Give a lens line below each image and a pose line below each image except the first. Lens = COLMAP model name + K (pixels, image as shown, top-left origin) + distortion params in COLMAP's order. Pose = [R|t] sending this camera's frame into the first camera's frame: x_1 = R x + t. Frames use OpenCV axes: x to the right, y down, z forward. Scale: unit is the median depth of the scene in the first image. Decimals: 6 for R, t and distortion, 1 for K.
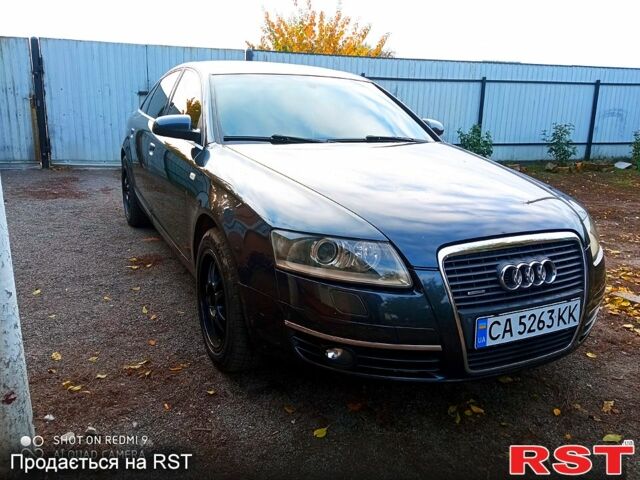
lens RADIAL K [[536.3, 0, 319.8], [0, 536.3, 239.7], [0, 0, 1]] dist [0.040441, -0.086315]
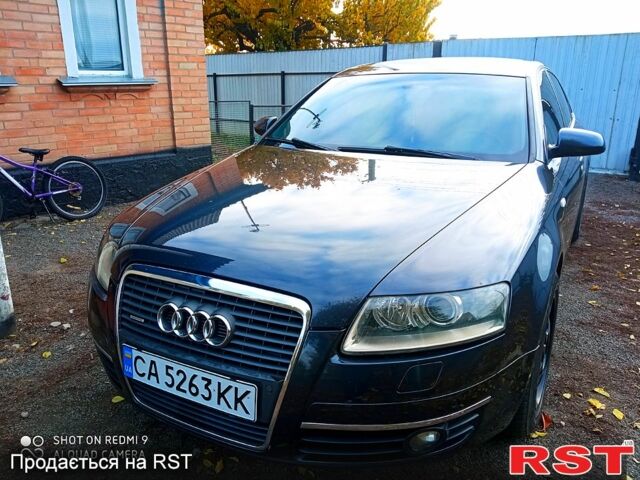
lens RADIAL K [[536.3, 0, 322.9], [0, 536.3, 242.4], [0, 0, 1]] dist [0.040441, -0.086315]
pose [[0.566399, 0.207941, -0.797466, 1.122403], [-0.193226, 0.974180, 0.116781, -0.189184], [0.801159, 0.087947, 0.591954, 0.660513]]
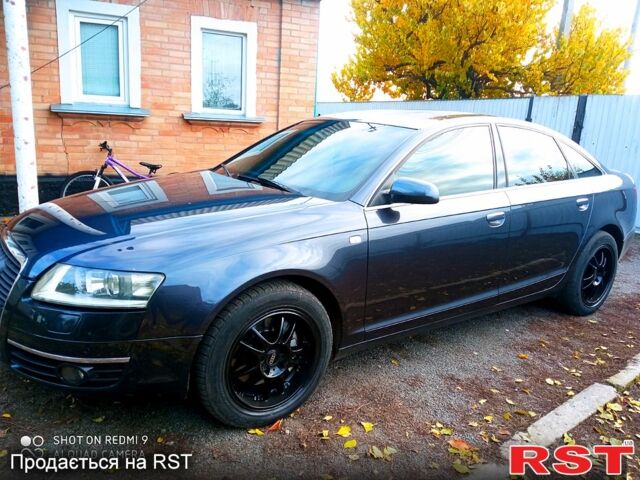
lens RADIAL K [[536.3, 0, 316.4], [0, 536.3, 237.4], [0, 0, 1]] dist [0.040441, -0.086315]
pose [[0.148148, 0.190468, -0.970451, 1.319064], [-0.302203, 0.943061, 0.138958, -0.259496], [0.941661, 0.272687, 0.197272, 0.924448]]
